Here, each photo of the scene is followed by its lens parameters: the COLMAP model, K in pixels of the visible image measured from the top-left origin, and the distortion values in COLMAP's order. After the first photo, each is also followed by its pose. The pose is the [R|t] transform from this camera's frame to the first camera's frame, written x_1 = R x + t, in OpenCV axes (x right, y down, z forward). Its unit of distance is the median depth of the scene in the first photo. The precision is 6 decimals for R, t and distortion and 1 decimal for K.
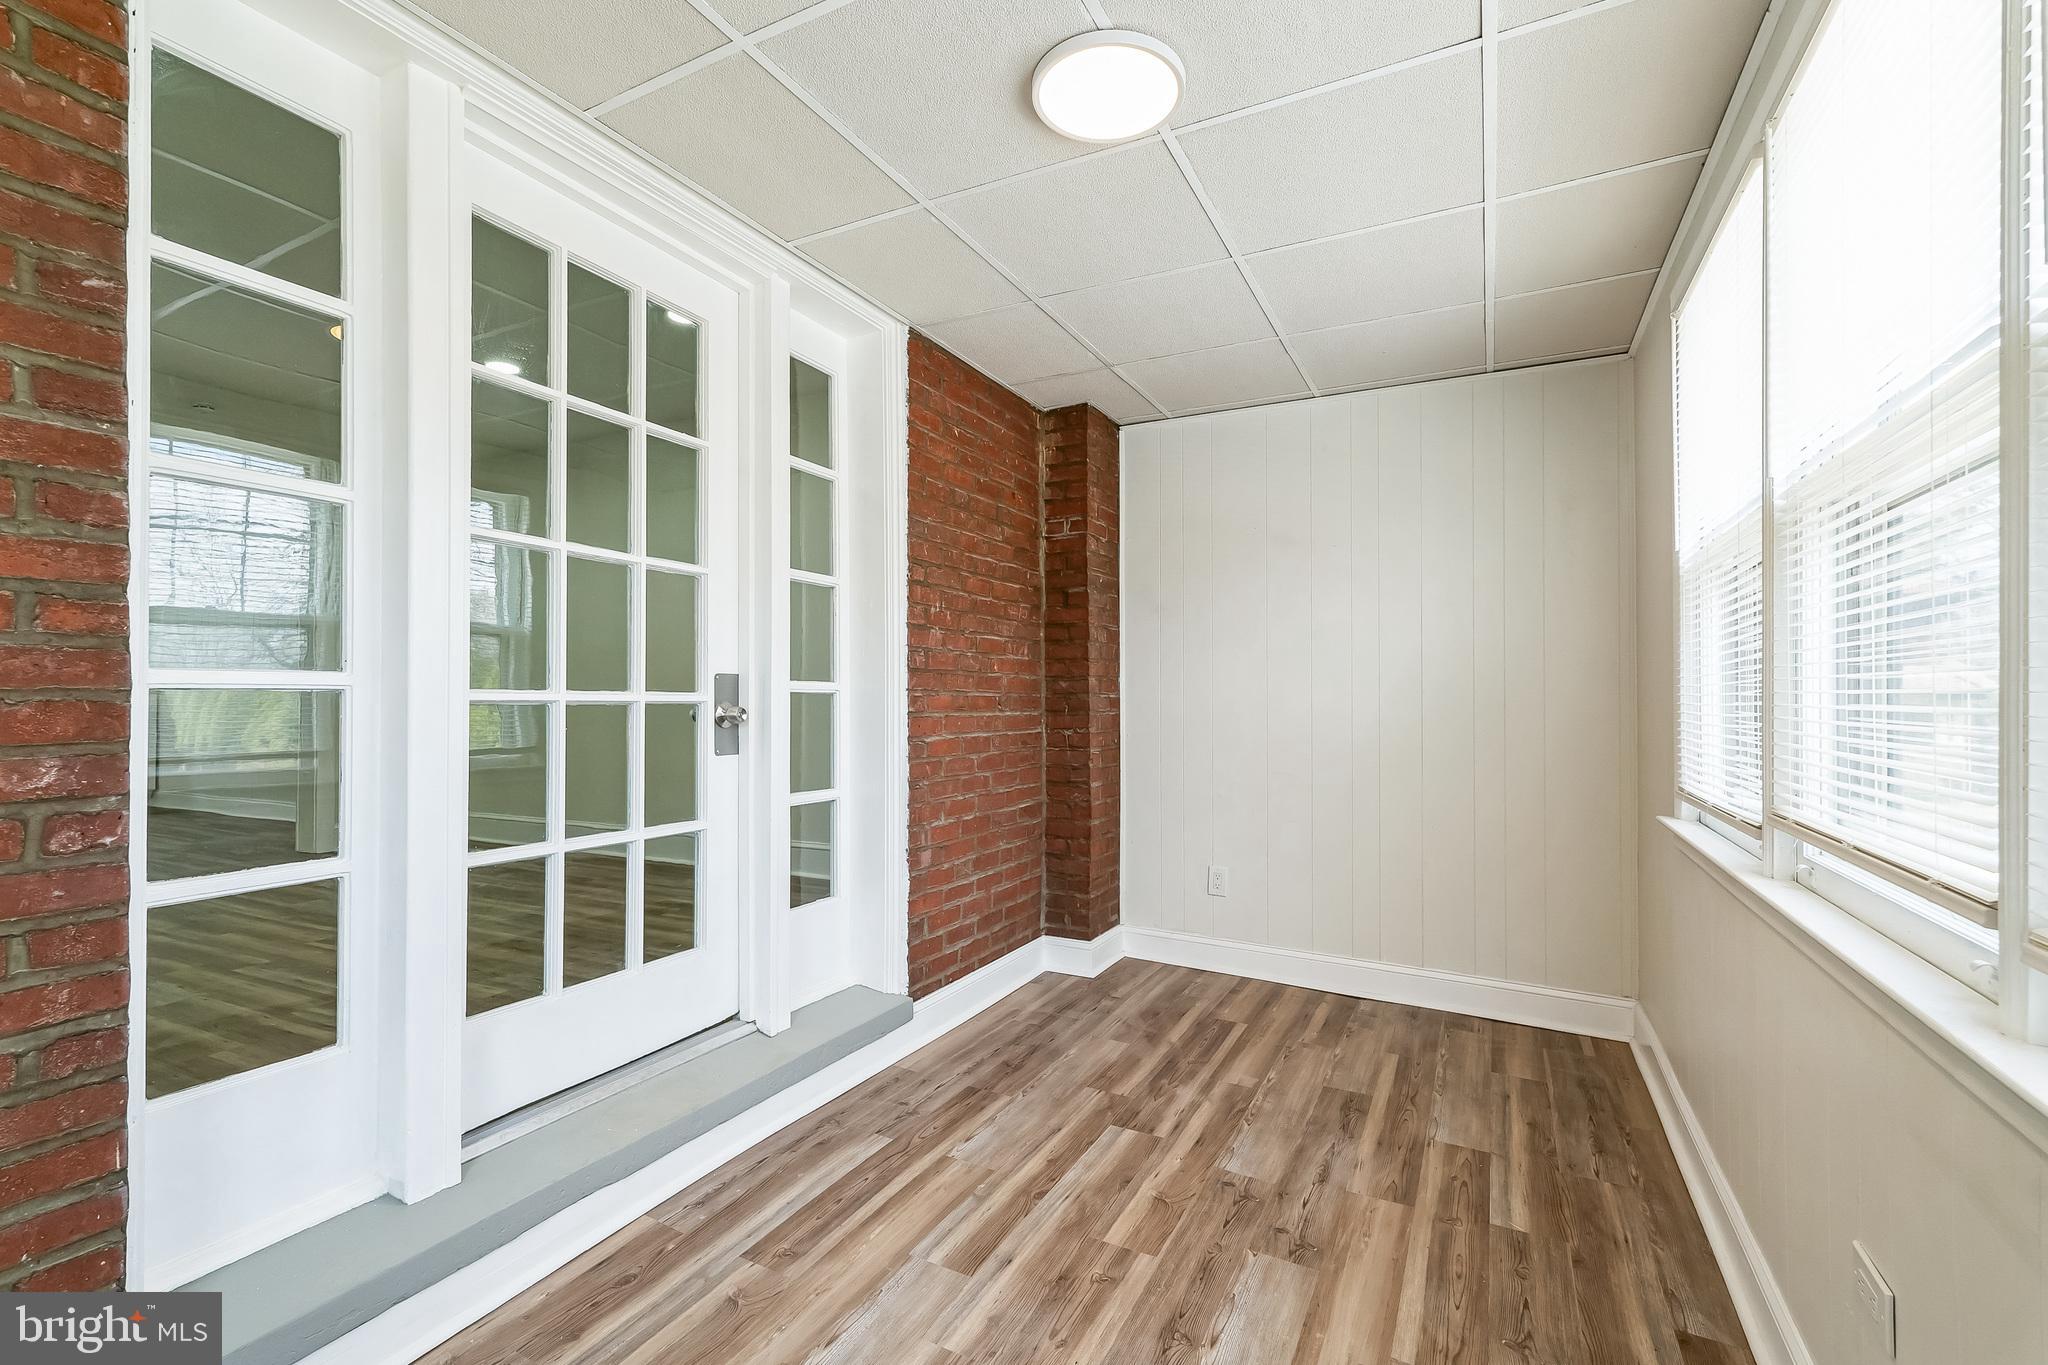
lens RADIAL K [[921.9, 0, 1022.7], [0, 921.9, 685.1], [0, 0, 1]] dist [0.004885, 0.000690]
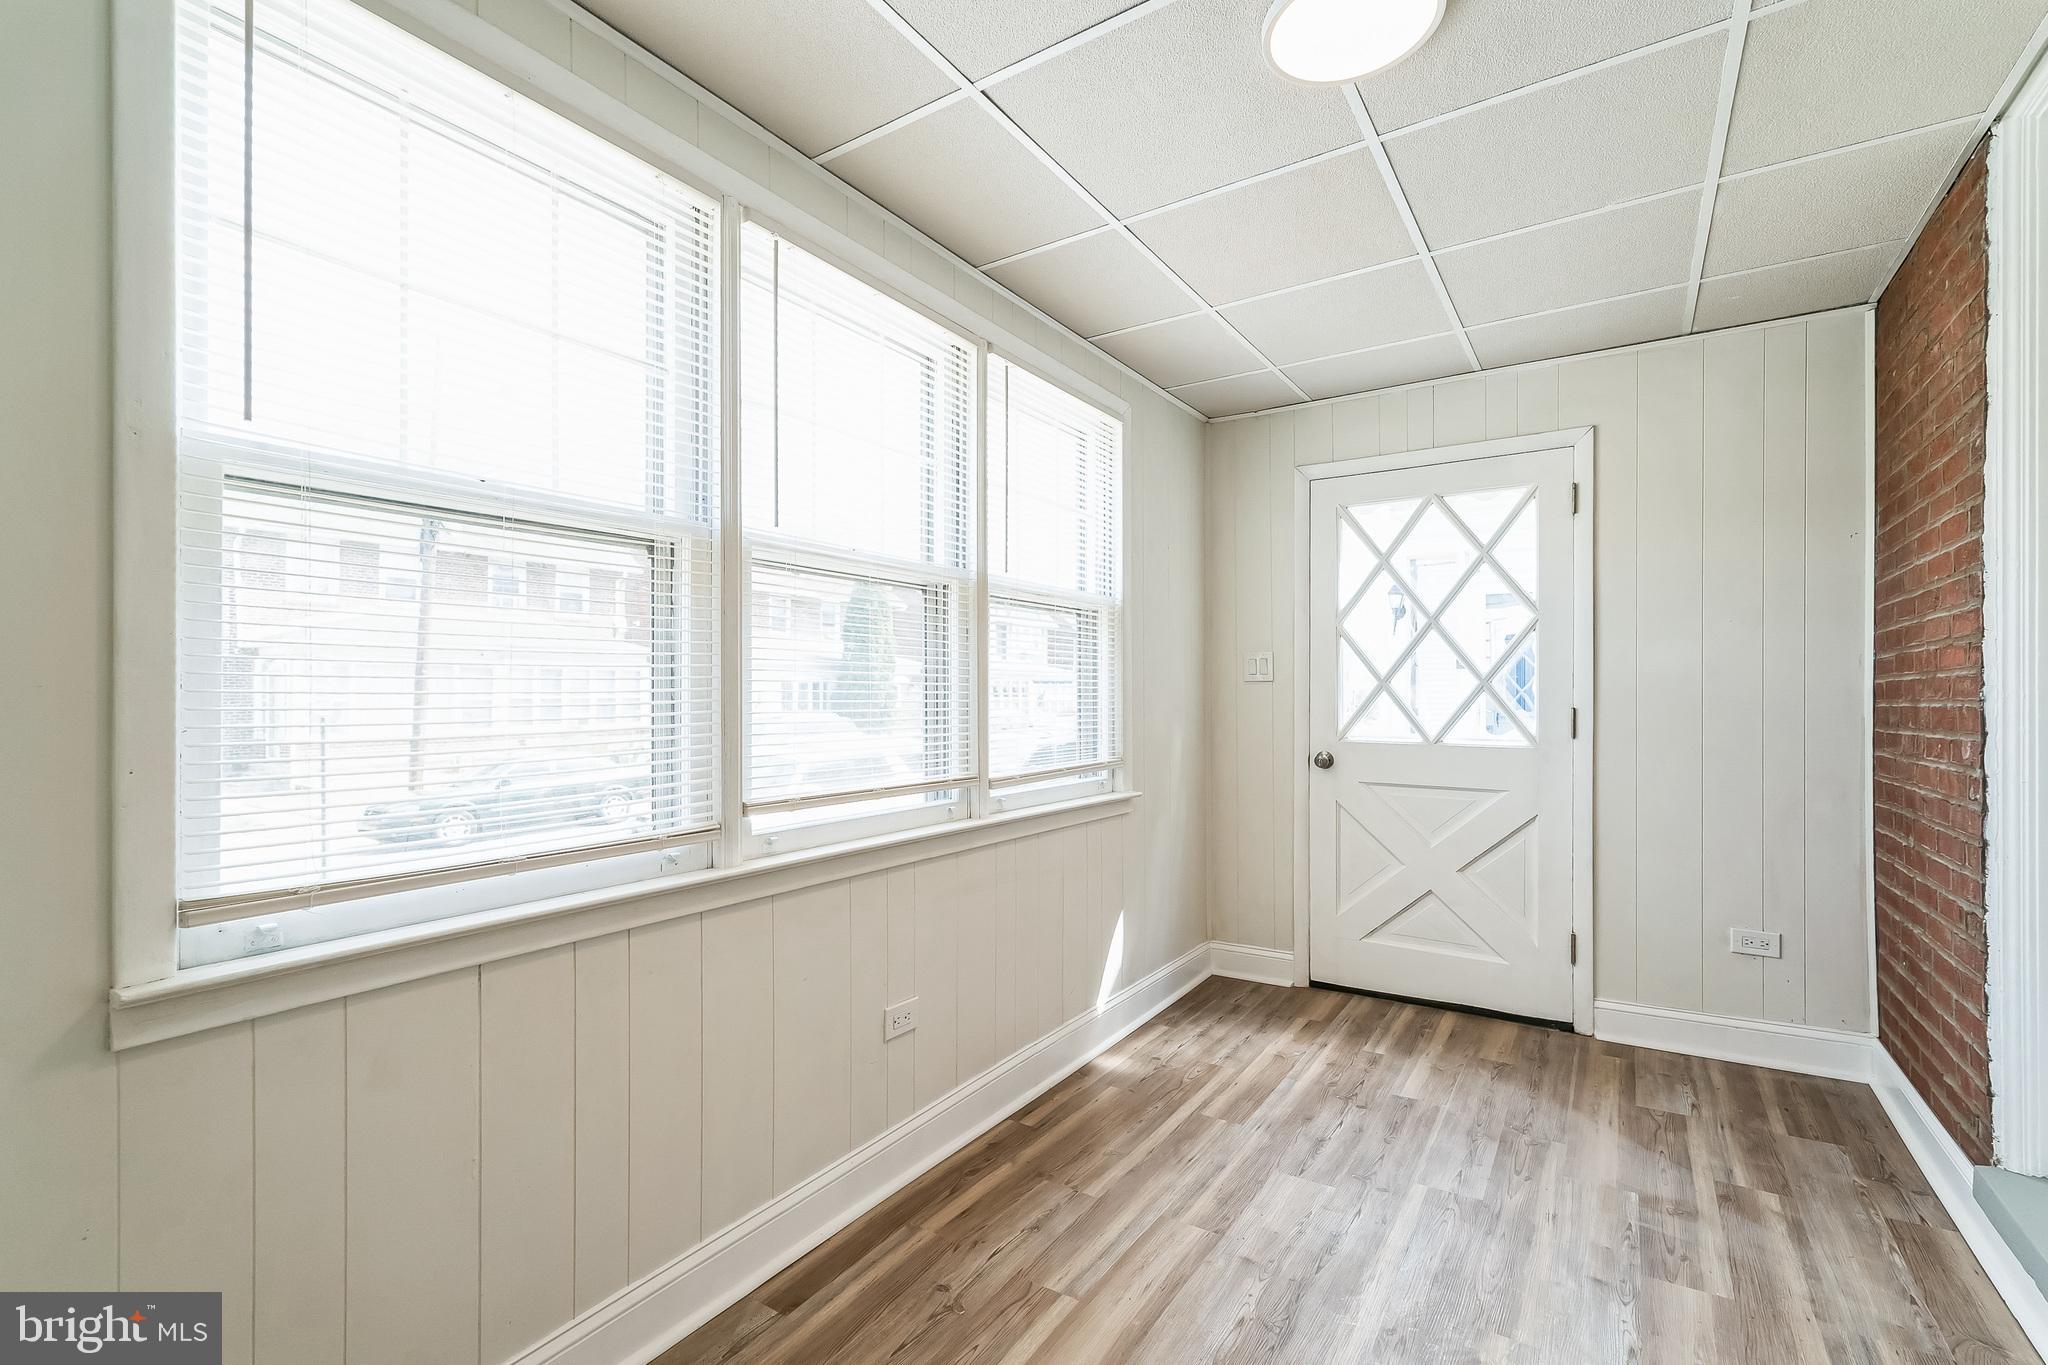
lens RADIAL K [[921.9, 0, 1022.7], [0, 921.9, 685.1], [0, 0, 1]] dist [0.004885, 0.000690]
pose [[-0.992225, 0.001119, 0.124449, 0.240347], [-0.001133, 0.999837, -0.018027, 0.004785], [-0.124448, -0.018028, -0.992062, 1.560784]]
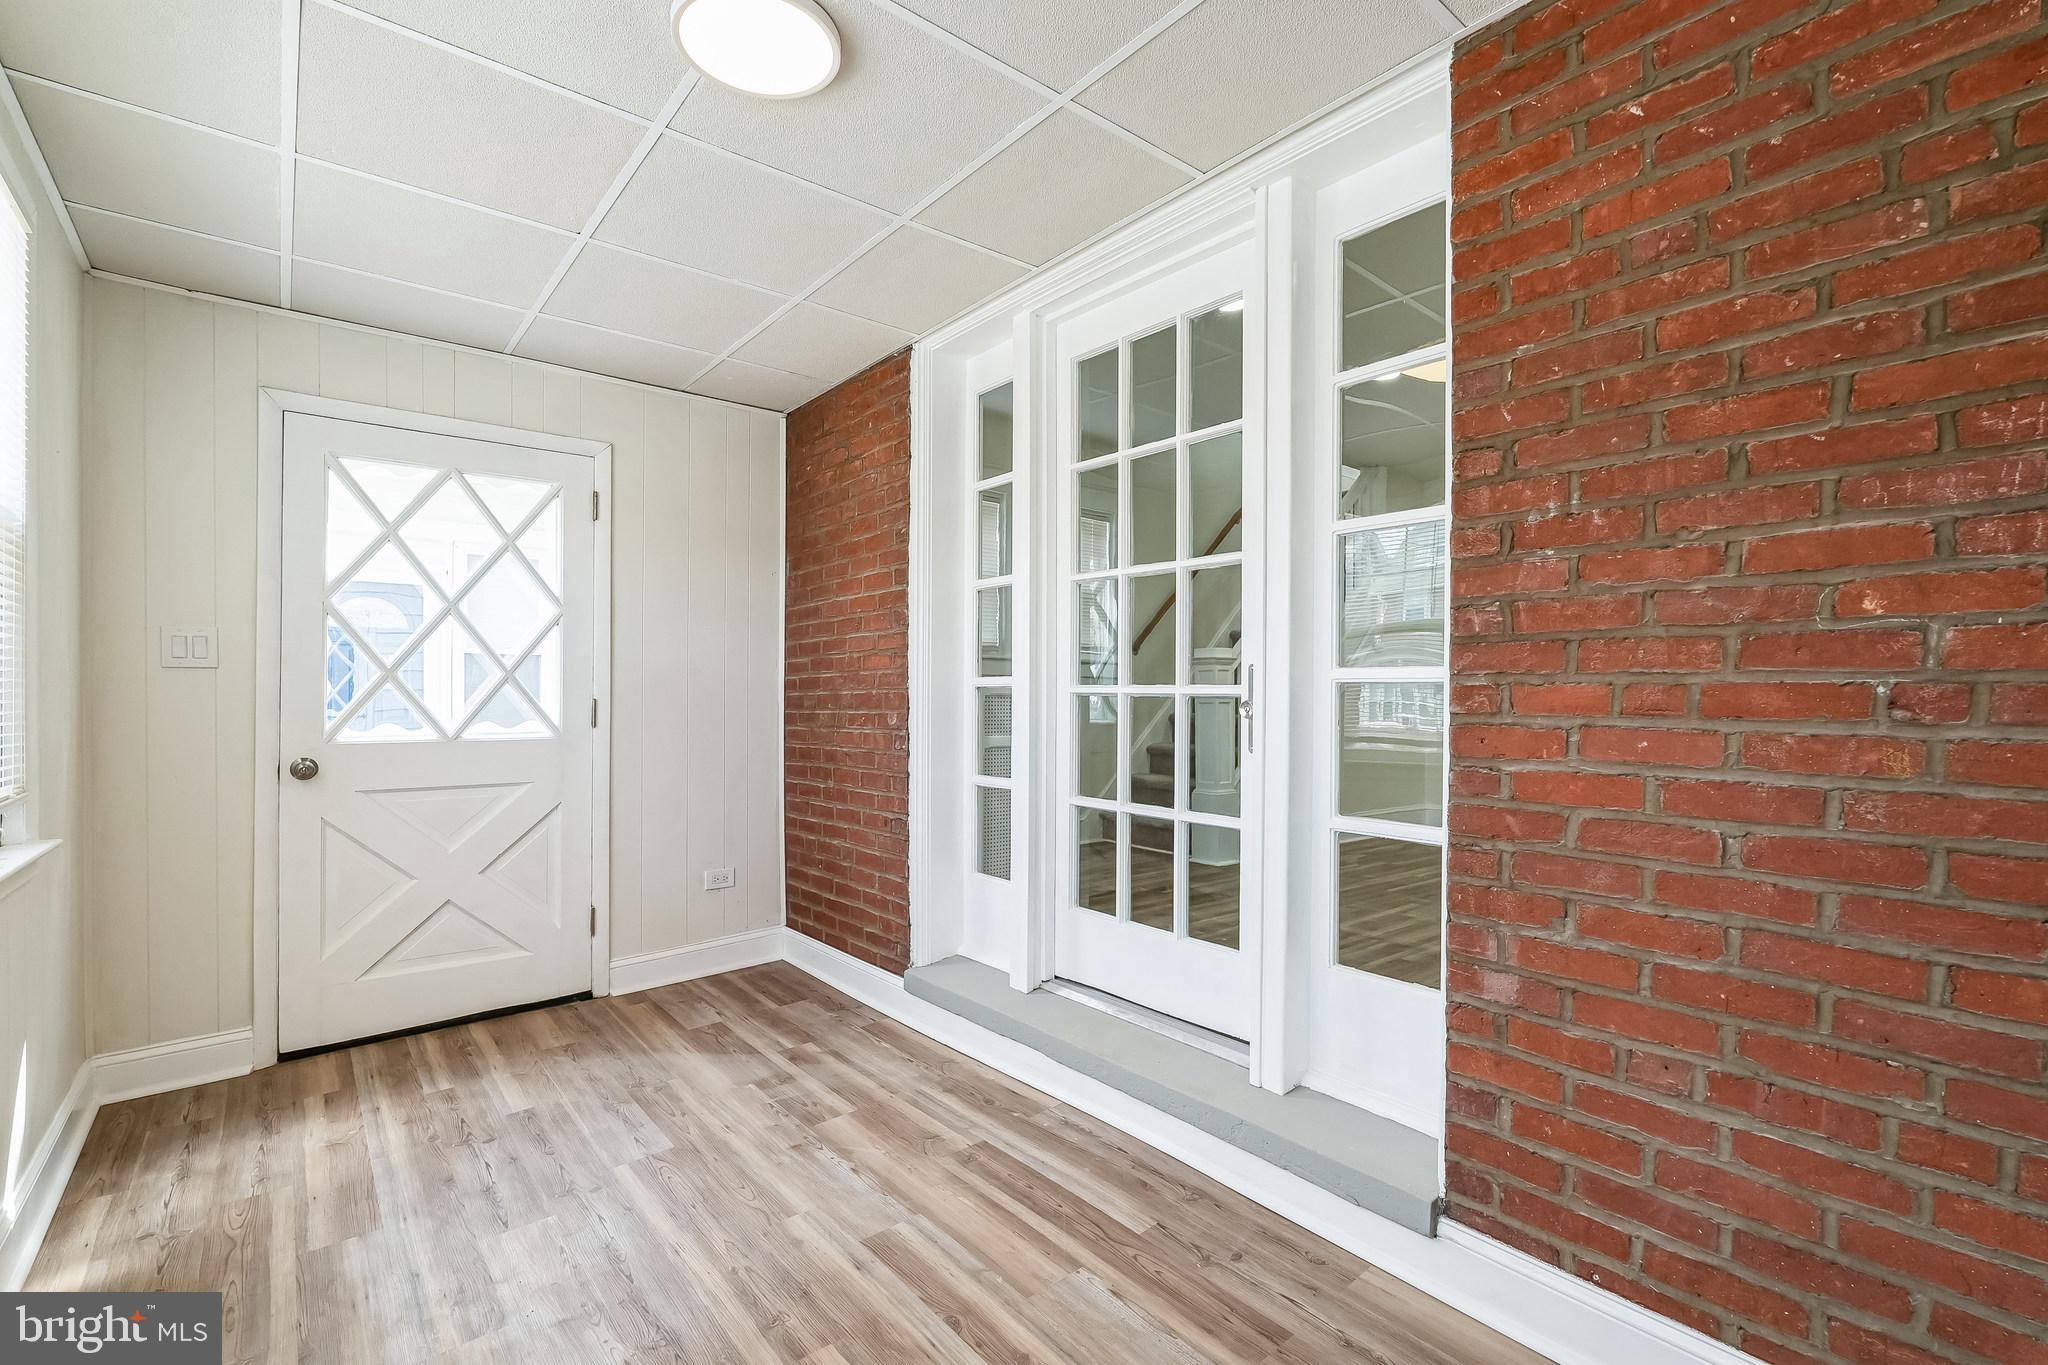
lens RADIAL K [[912.9, 0, 1027.3], [0, 912.9, 691.6], [0, 0, 1]] dist [-0.001444, -0.000928]
pose [[-0.397737, -0.002692, -0.917496, 0.677300], [0.012519, 0.999887, -0.008361, 0.022405], [0.917414, -0.014812, -0.397658, 1.317661]]
